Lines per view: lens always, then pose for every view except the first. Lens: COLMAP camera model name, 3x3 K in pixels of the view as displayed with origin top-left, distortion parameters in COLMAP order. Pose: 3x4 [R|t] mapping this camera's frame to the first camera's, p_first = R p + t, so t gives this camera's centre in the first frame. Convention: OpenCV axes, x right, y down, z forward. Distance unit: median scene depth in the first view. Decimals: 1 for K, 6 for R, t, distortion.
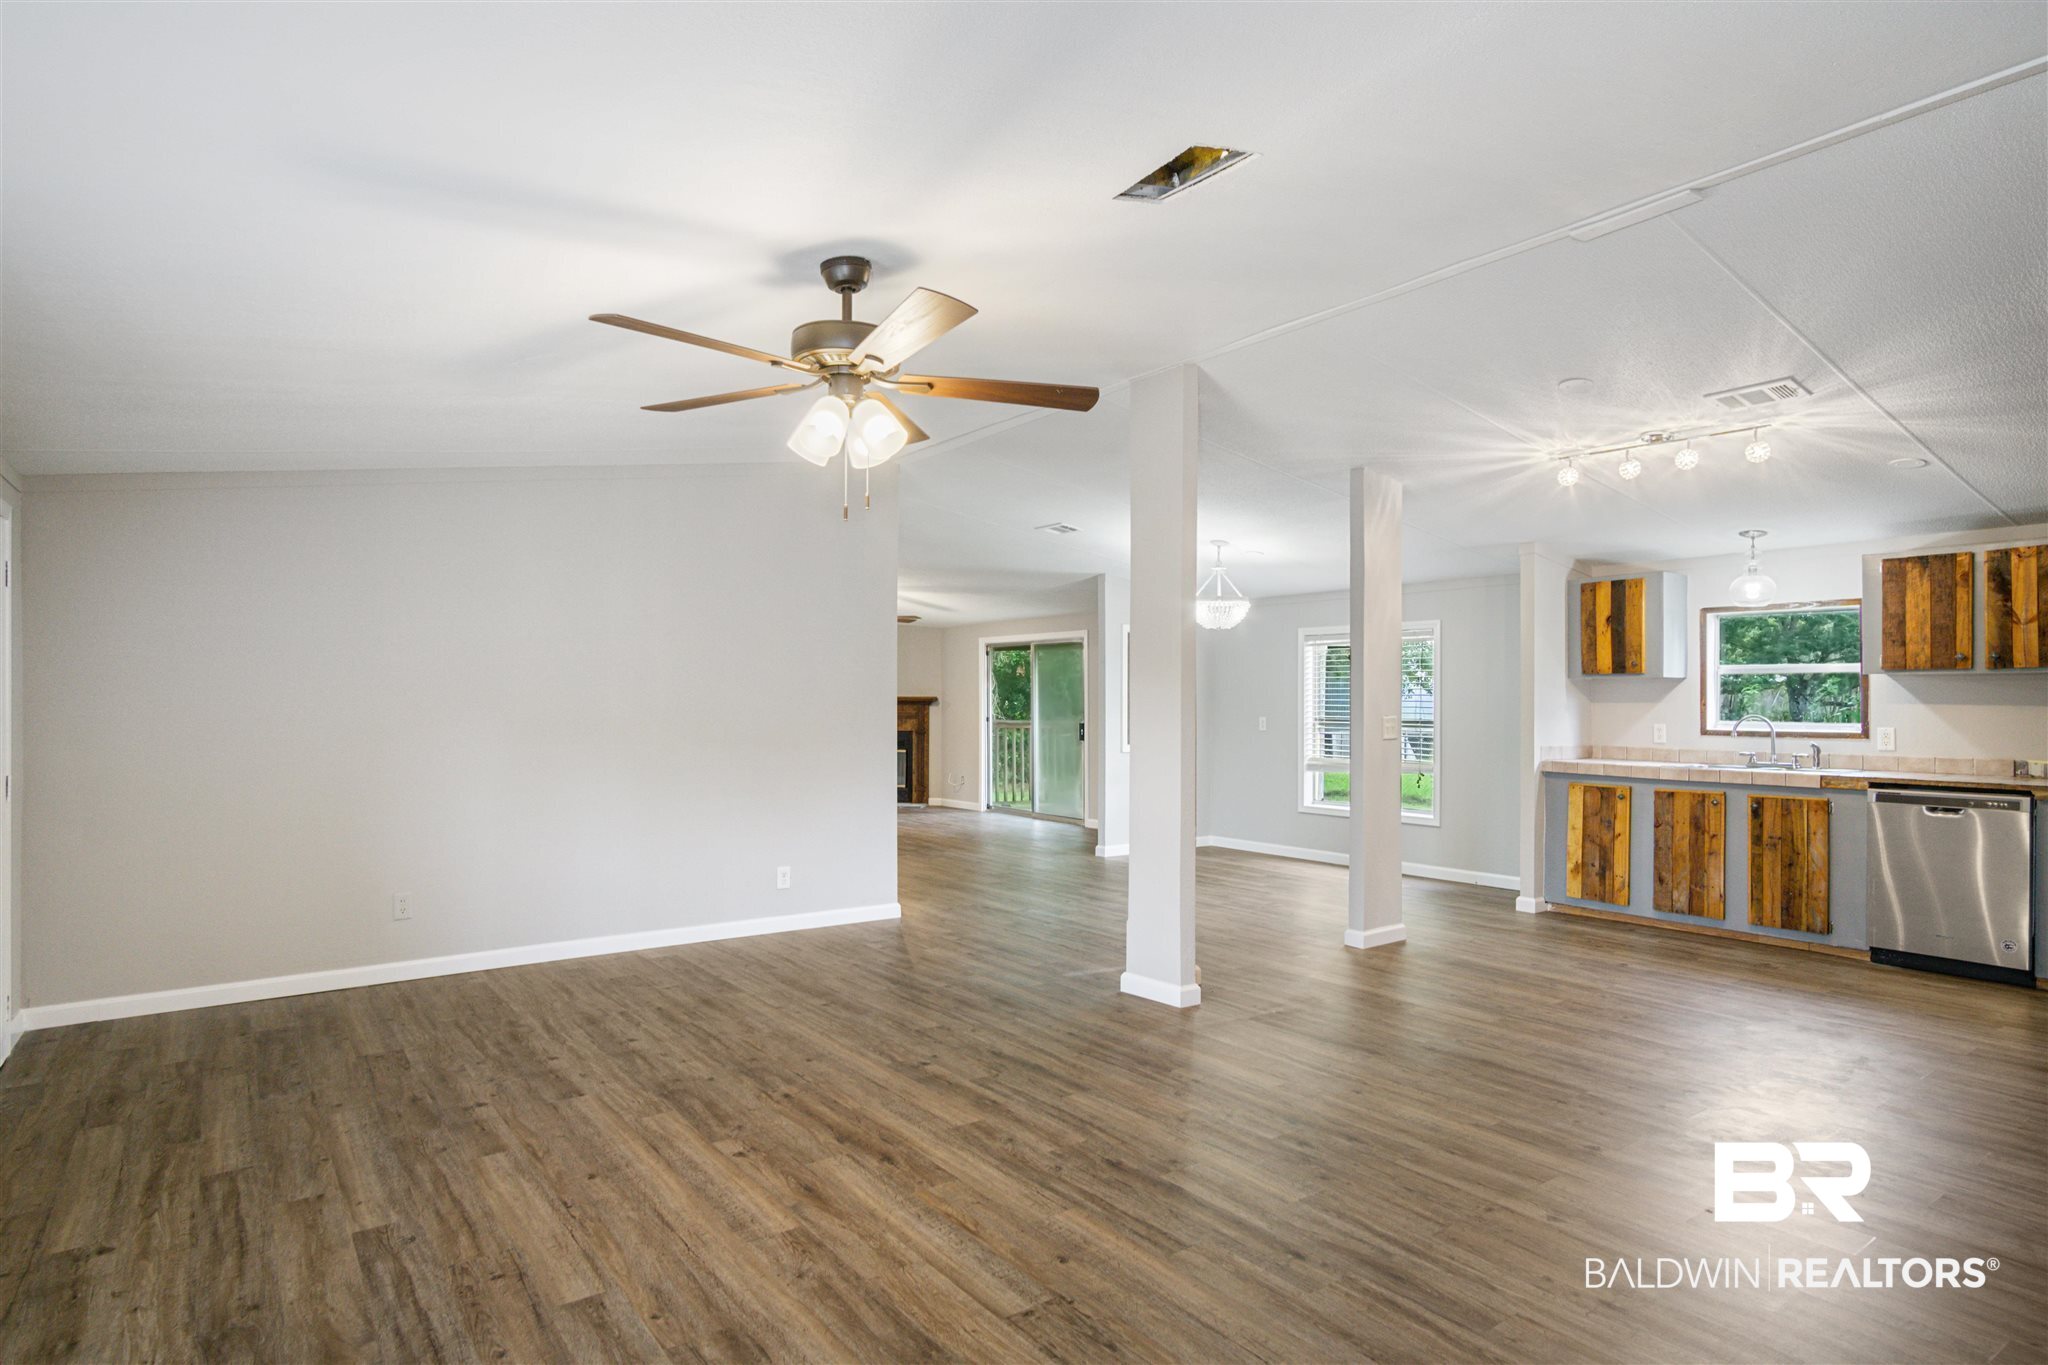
lens RADIAL K [[1111.3, 0, 1017.0], [0, 1111.3, 688.6], [0, 0, 1]] dist [-0.010043, 0.009987]
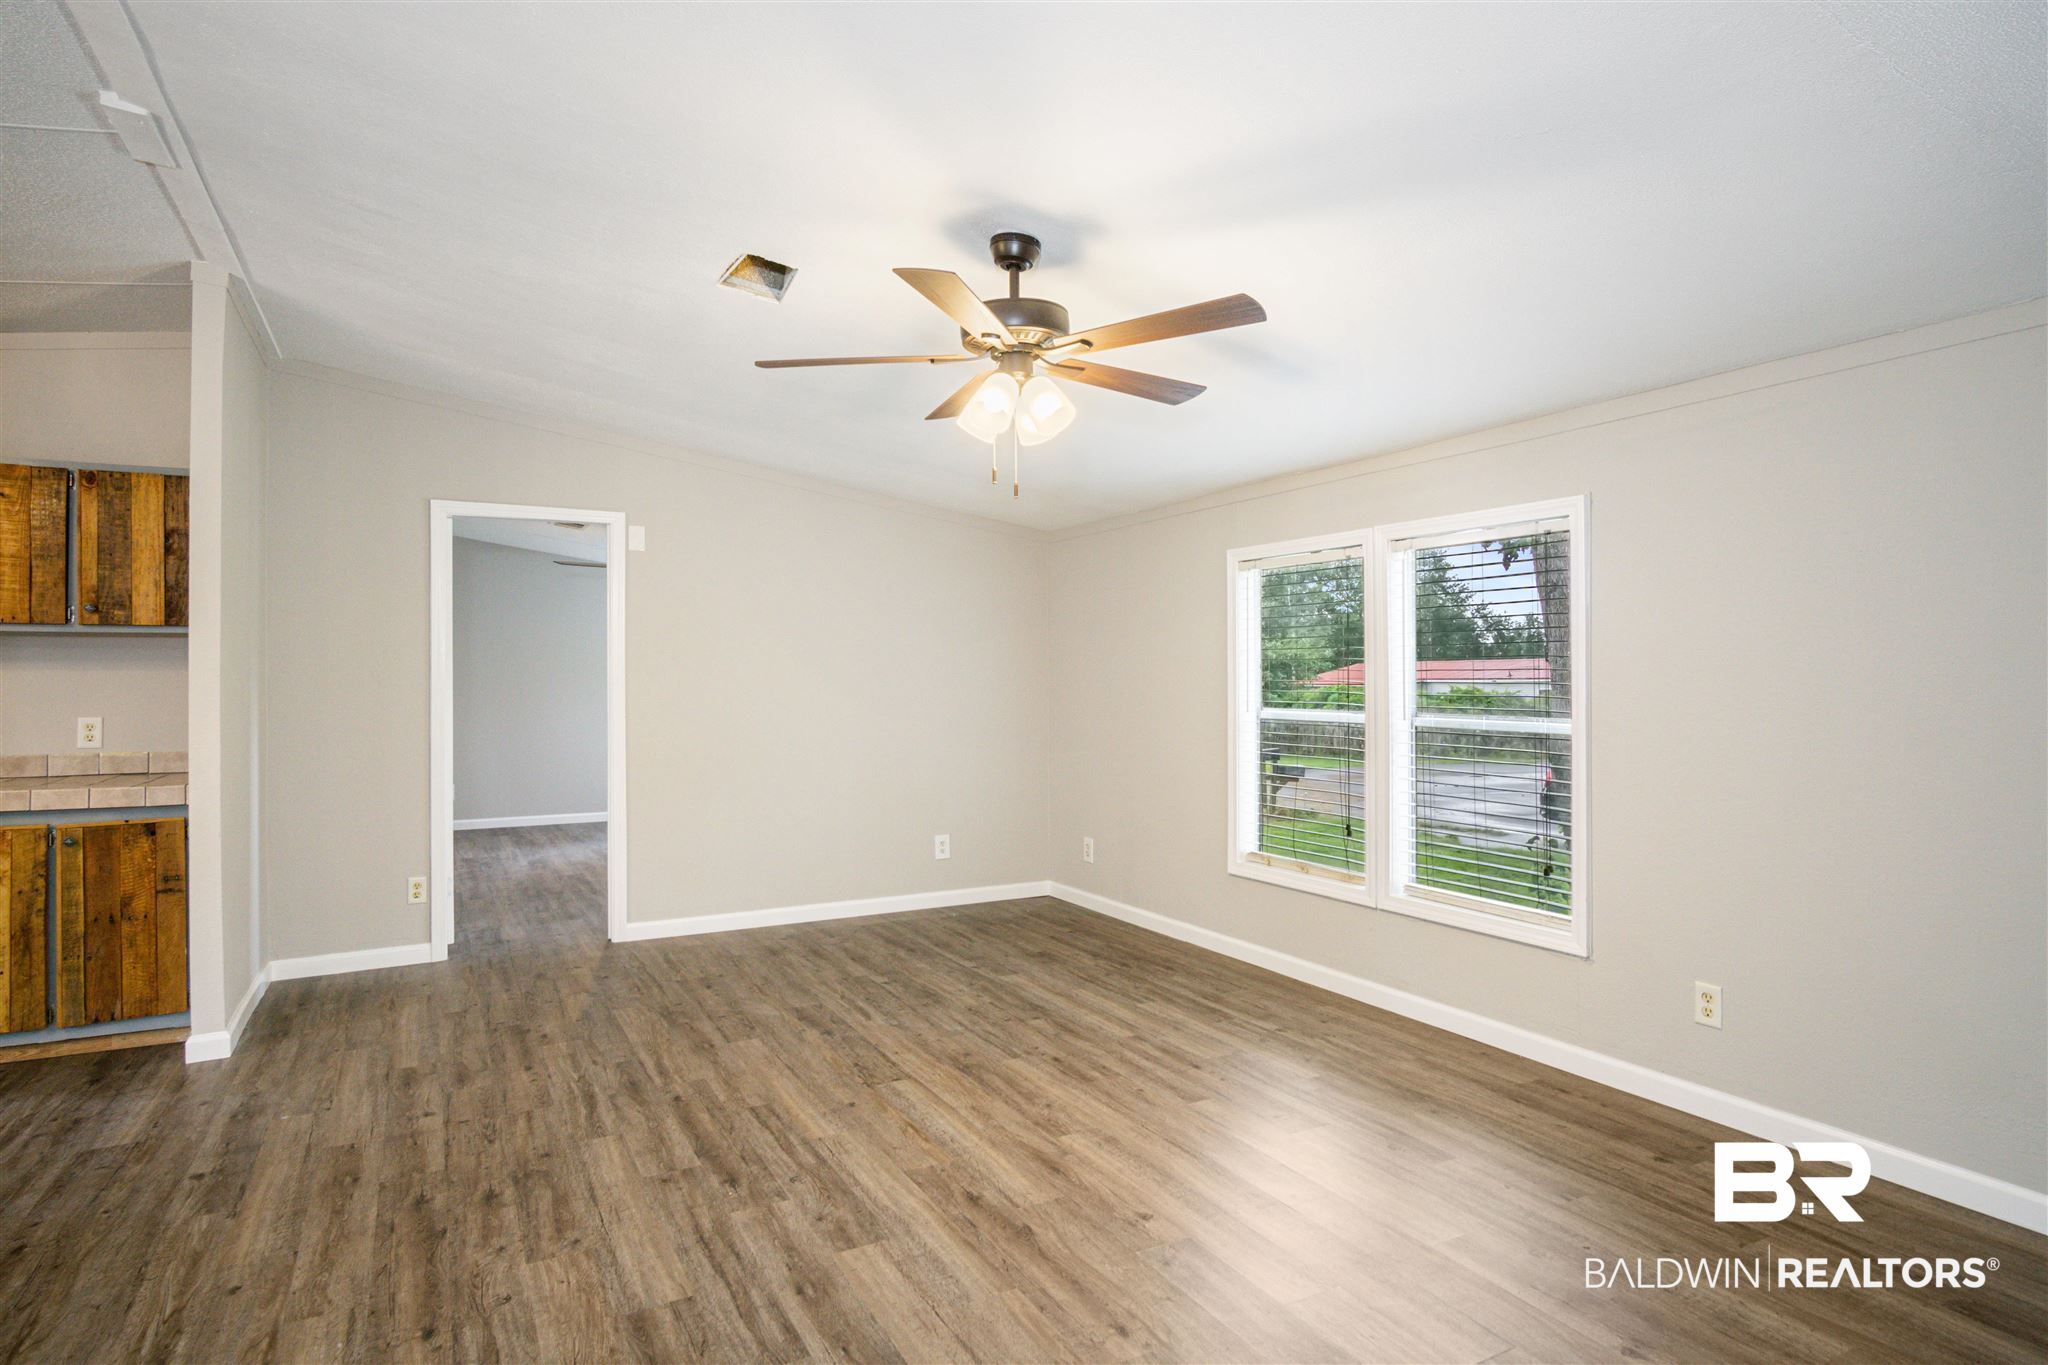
lens RADIAL K [[1093.9, 0, 1003.9], [0, 1093.9, 678.2], [0, 0, 1]] dist [-0.007450, 0.001650]
pose [[-0.989286, 0.002486, 0.145968, -0.134134], [0.000425, 0.999900, -0.014145, 0.011639], [-0.145988, -0.013931, -0.989188, 0.927617]]
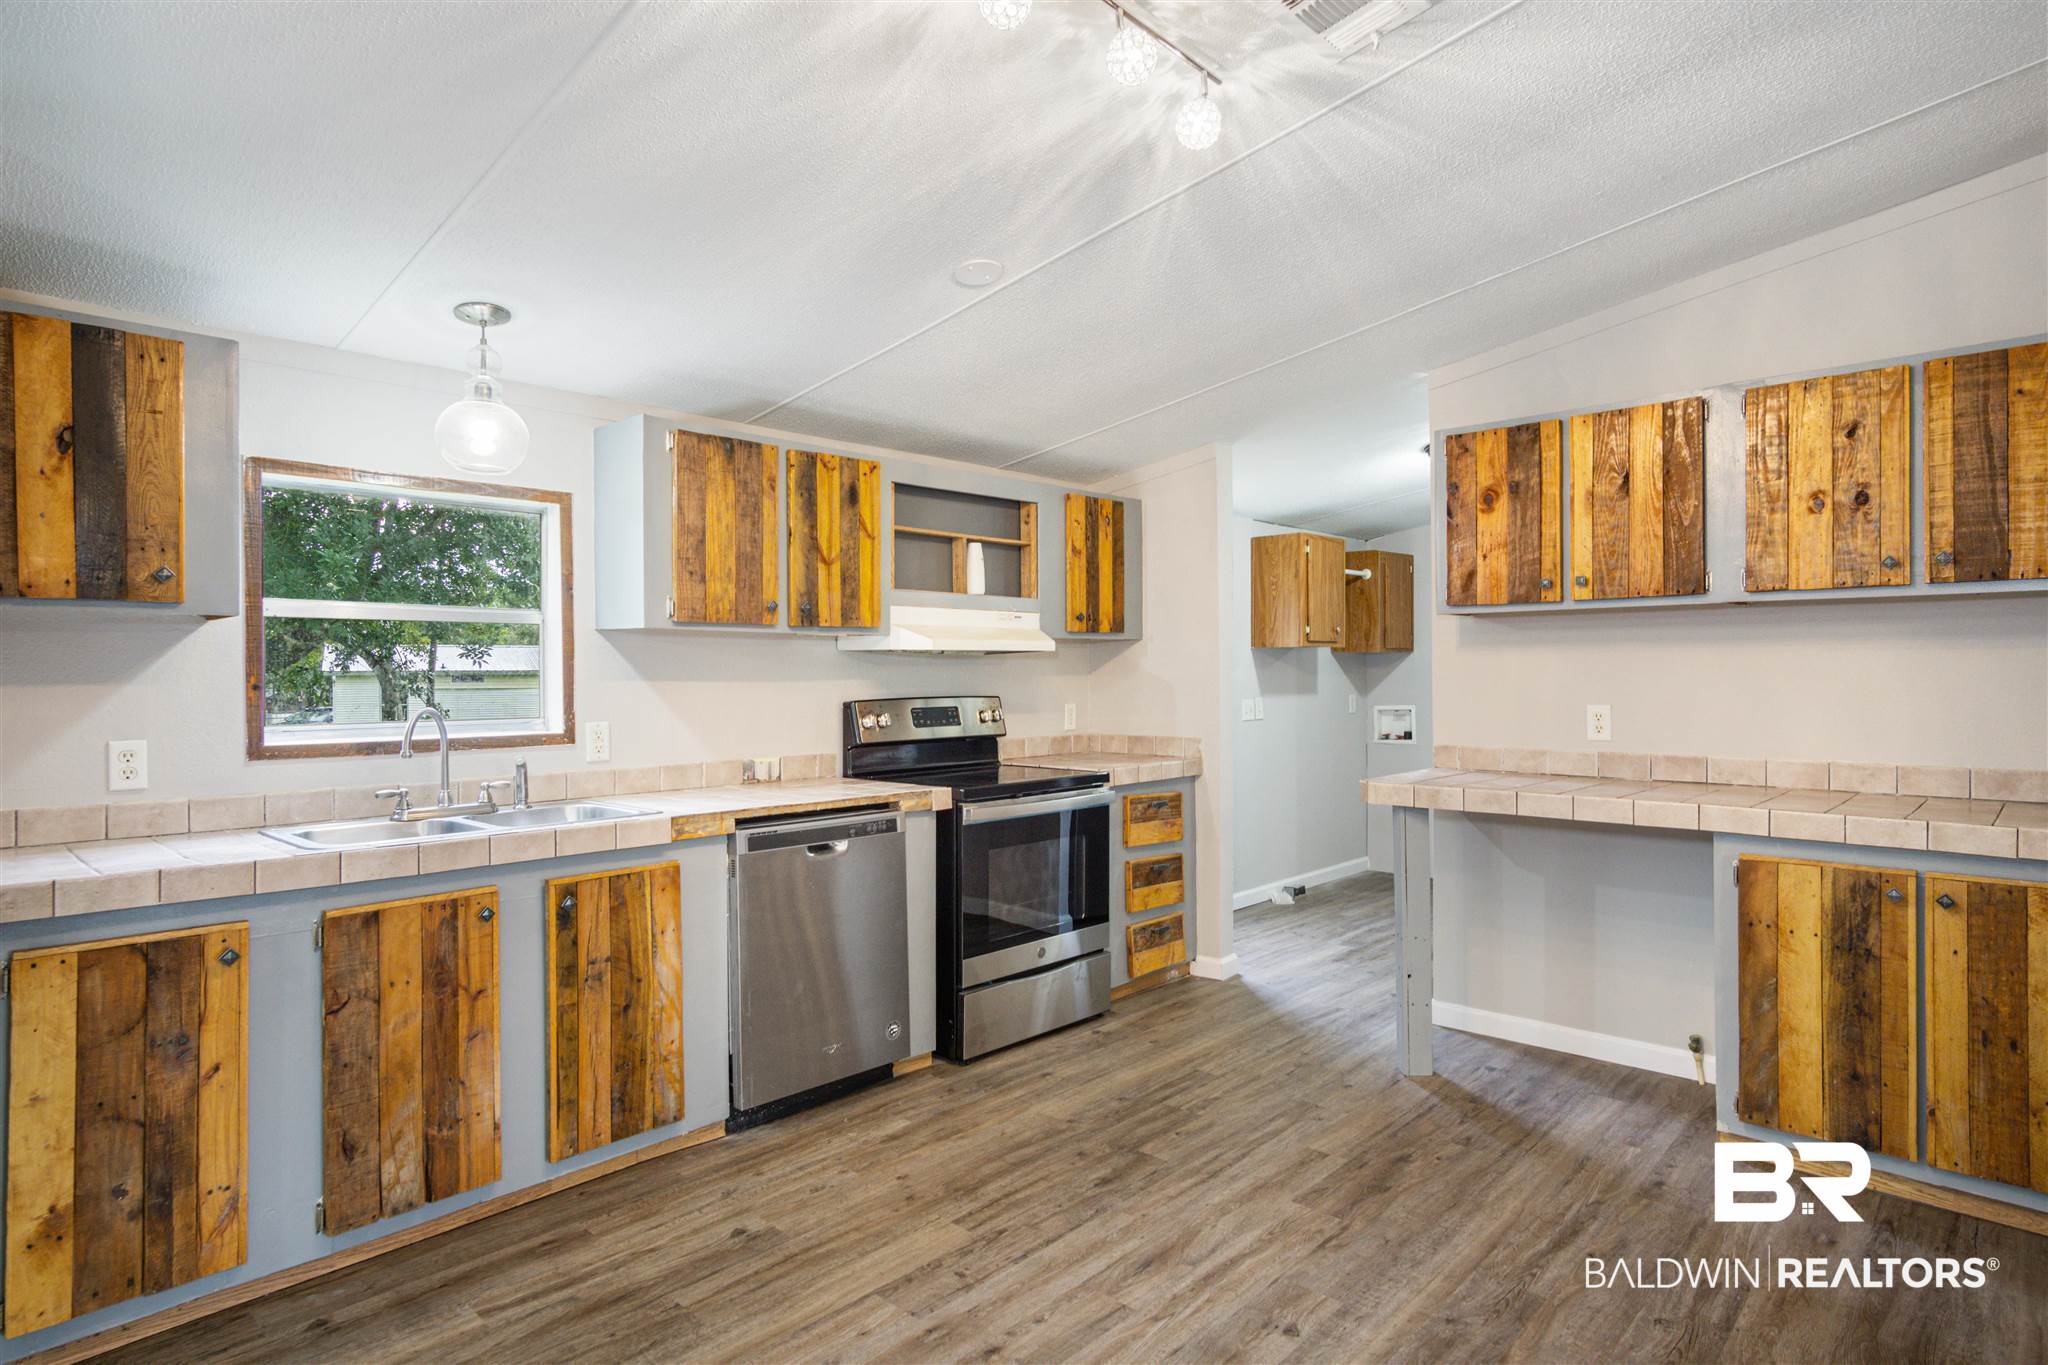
lens RADIAL K [[1101.4, 0, 1014.1], [0, 1101.4, 685.8], [0, 0, 1]] dist [-0.002396, 0.003577]
pose [[-0.175784, -0.008953, 0.984388, 0.174275], [-0.003367, 0.999958, 0.008493, 0.010195], [-0.984423, -0.001822, -0.175807, 0.860500]]
